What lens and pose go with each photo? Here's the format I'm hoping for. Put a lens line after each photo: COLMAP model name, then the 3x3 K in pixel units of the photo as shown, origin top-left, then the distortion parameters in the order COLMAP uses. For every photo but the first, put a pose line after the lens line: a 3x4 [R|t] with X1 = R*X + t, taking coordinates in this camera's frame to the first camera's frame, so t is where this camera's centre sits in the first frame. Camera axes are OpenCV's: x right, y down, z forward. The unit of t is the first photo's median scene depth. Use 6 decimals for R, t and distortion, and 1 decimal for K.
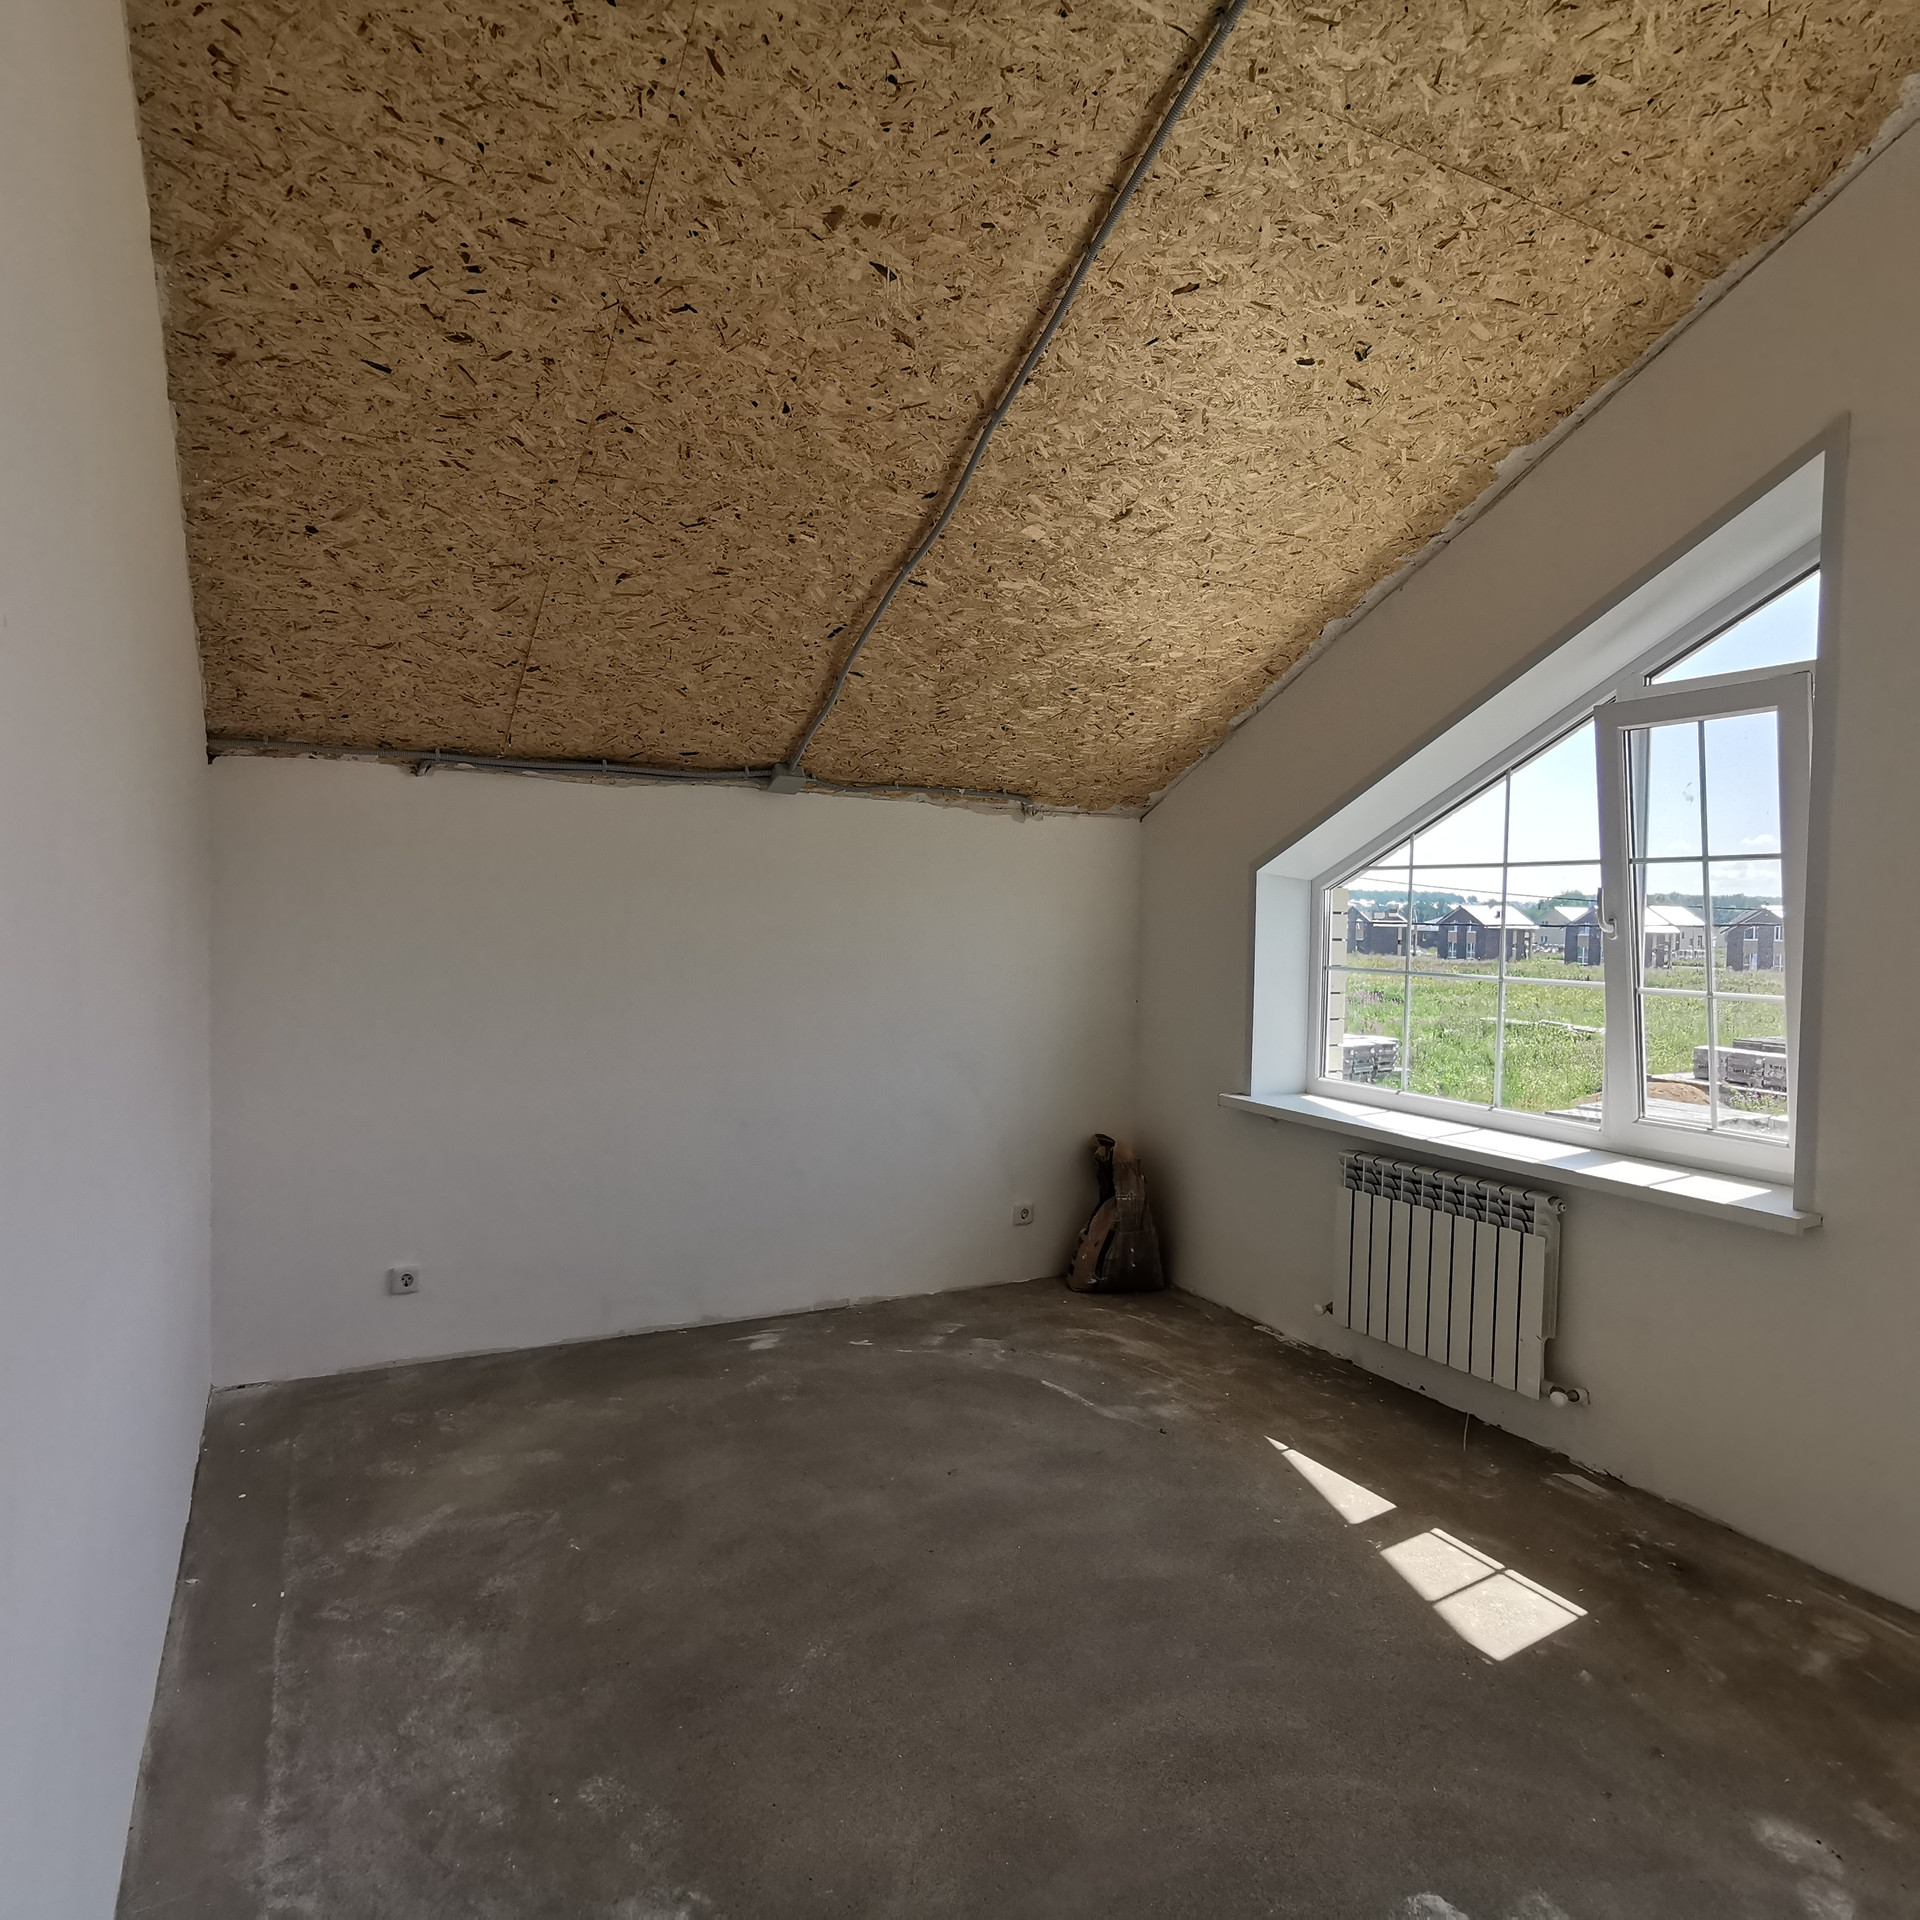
lens RADIAL K [[1181.3, 0, 1020.6], [0, 1181.3, 957.1], [0, 0, 1]] dist [-0.045880, 0.056024]
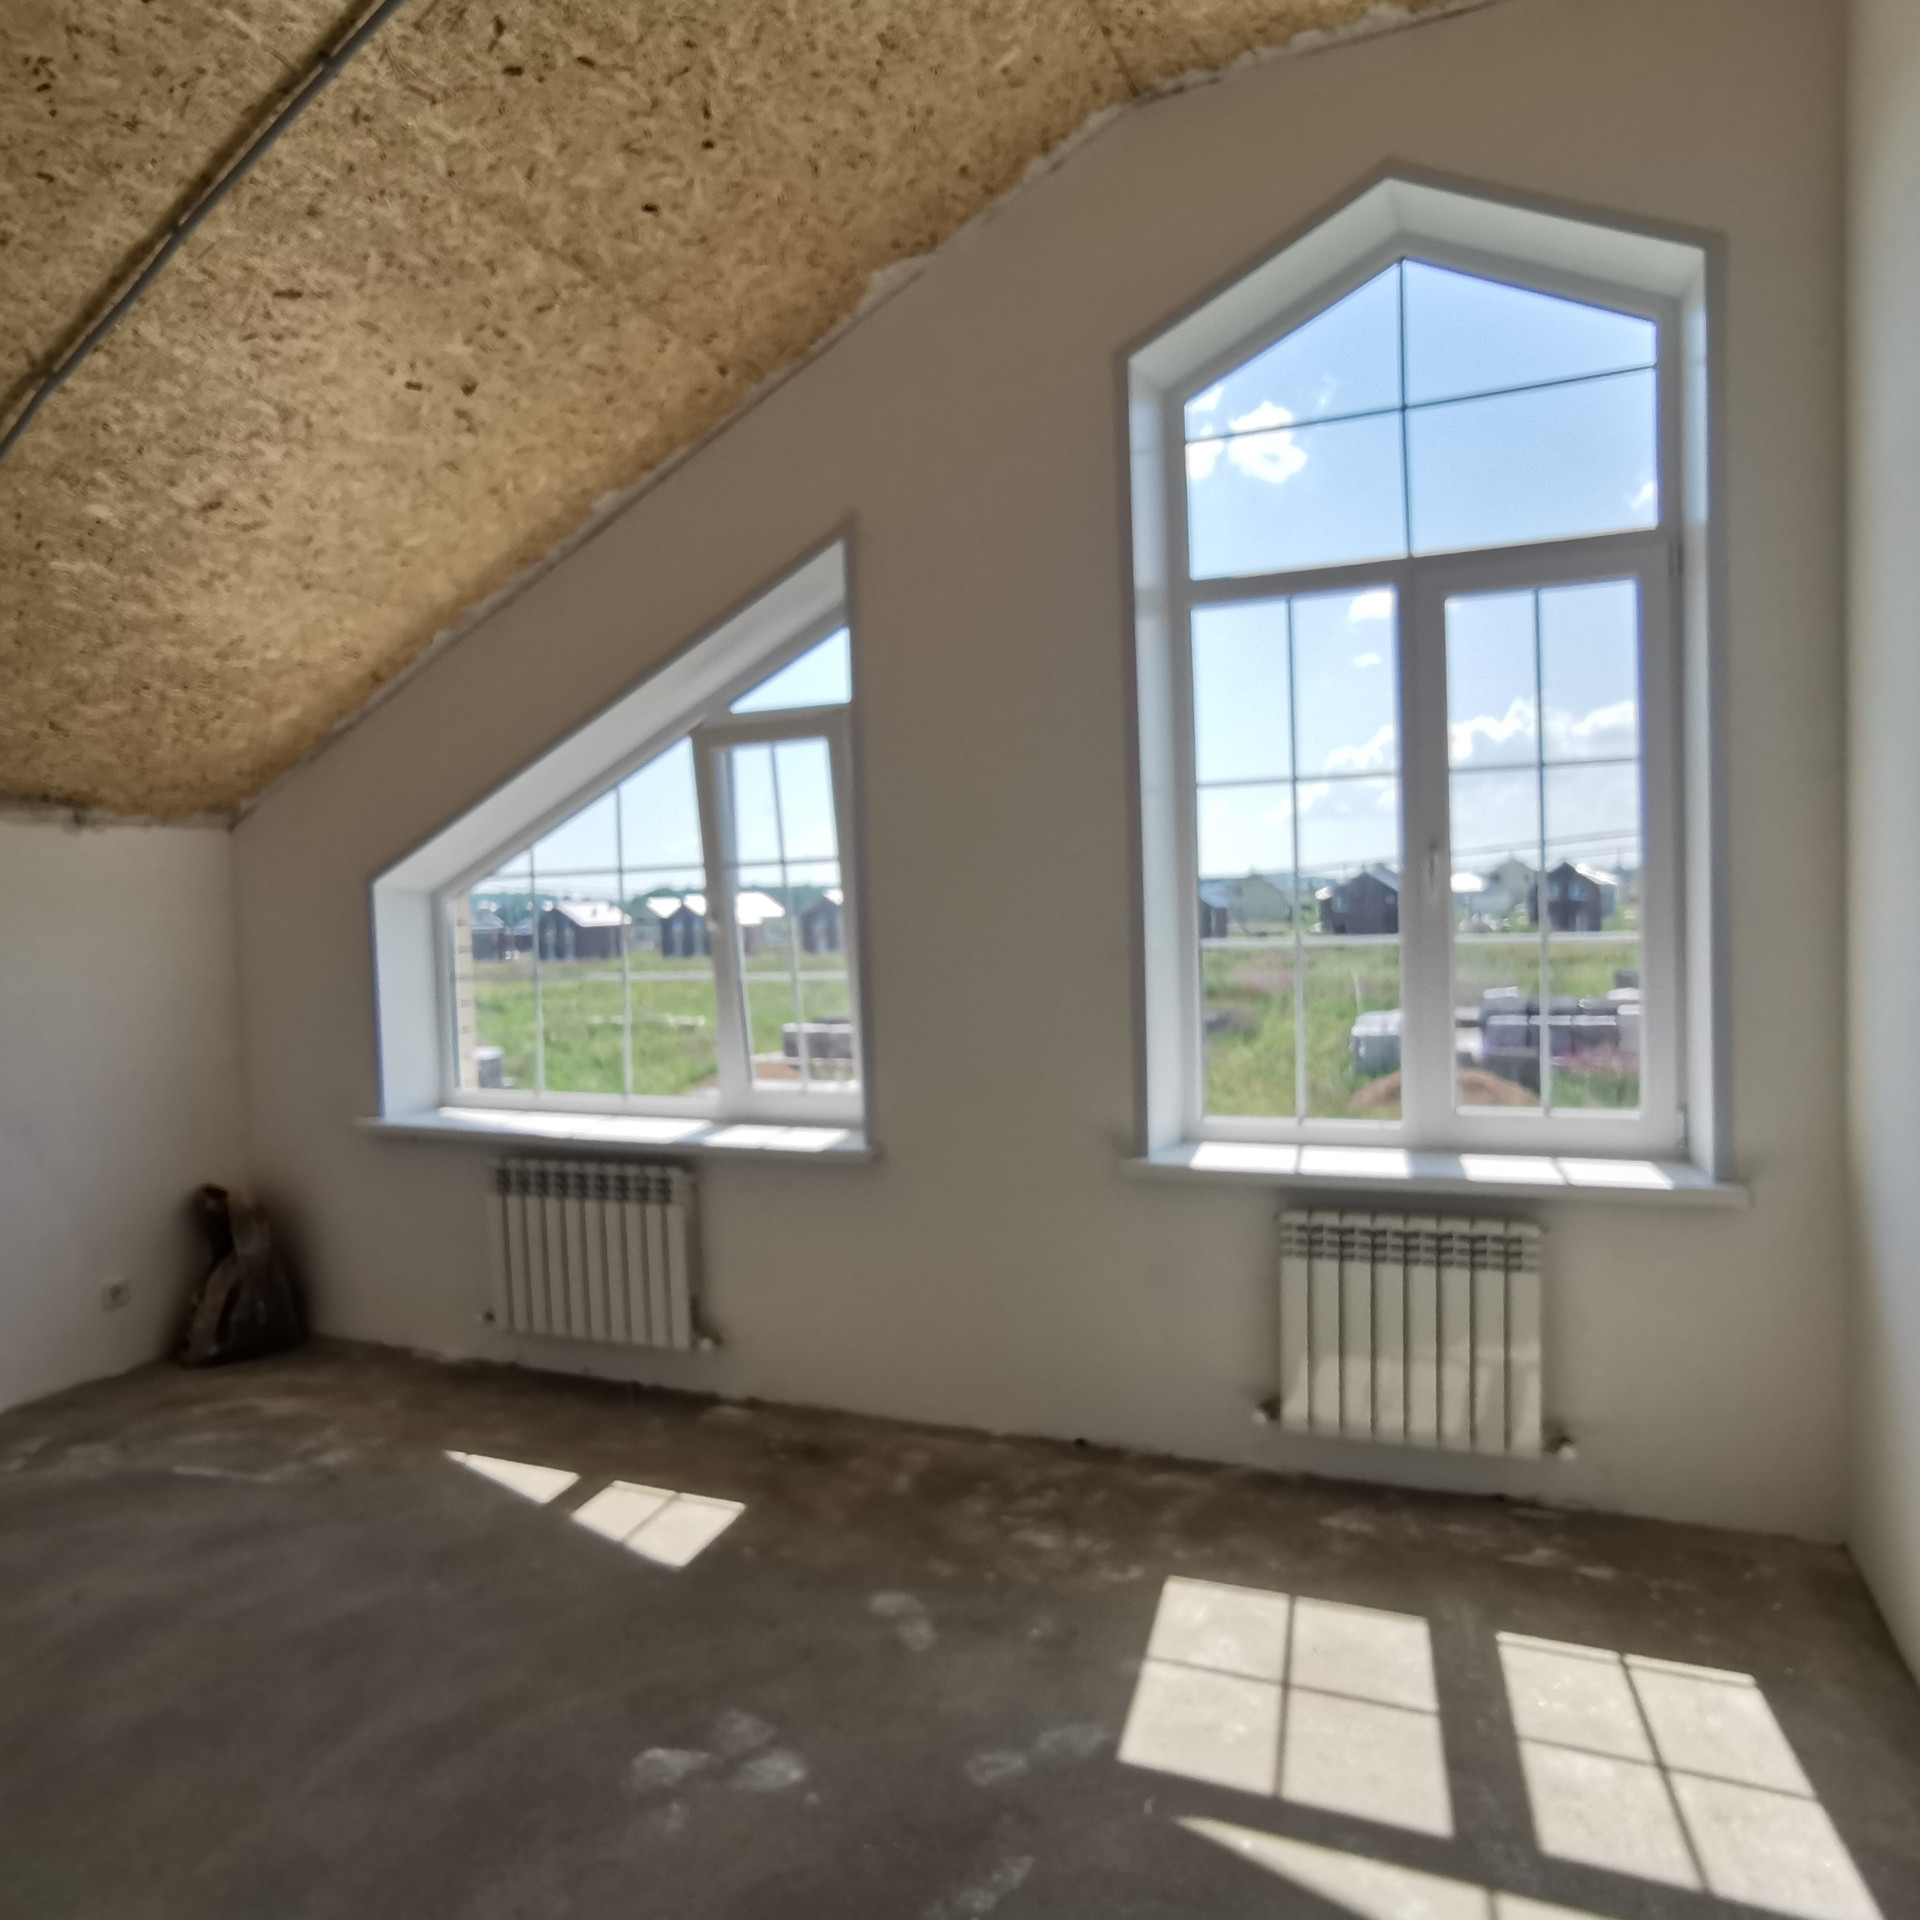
lens RADIAL K [[1272.3, 0, 960.0], [0, 1272.3, 960.0], [0, 0, 1]] dist [-0.045970, 0.021677]
pose [[0.782316, -0.066977, 0.619270, -0.080550], [0.067364, 0.997468, 0.022781, -0.002818], [-0.619228, 0.023895, 0.784847, -0.119376]]
